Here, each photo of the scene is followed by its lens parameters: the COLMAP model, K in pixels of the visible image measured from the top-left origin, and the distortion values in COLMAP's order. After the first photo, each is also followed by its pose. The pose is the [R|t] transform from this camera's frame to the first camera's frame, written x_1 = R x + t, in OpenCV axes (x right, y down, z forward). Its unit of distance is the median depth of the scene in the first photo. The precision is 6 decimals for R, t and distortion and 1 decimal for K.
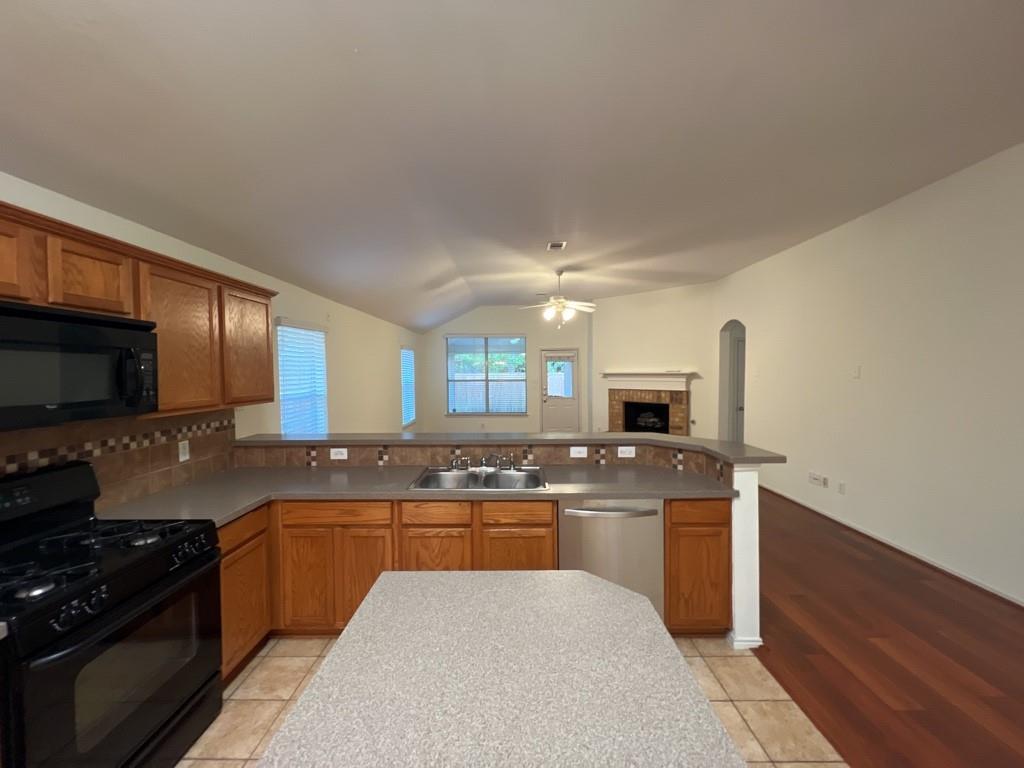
lens RADIAL K [[408.7, 0, 509.7], [0, 408.7, 383.6], [0, 0, 1]] dist [-0.000095, 0.000239]
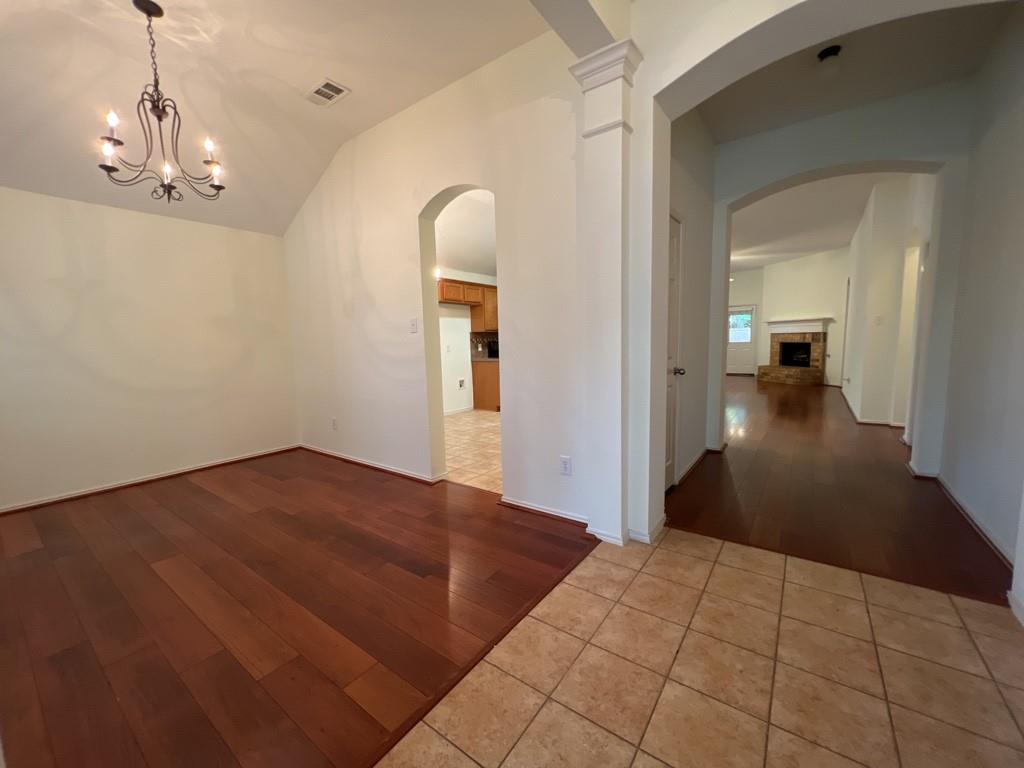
lens RADIAL K [[408.7, 0, 509.7], [0, 408.7, 383.6], [0, 0, 1]] dist [-0.000095, 0.000239]
pose [[0.810943, 0.051440, -0.582860, 0.598645], [-0.000092, 0.996139, 0.087785, 0.104615], [0.585125, -0.071135, 0.807817, -1.046088]]
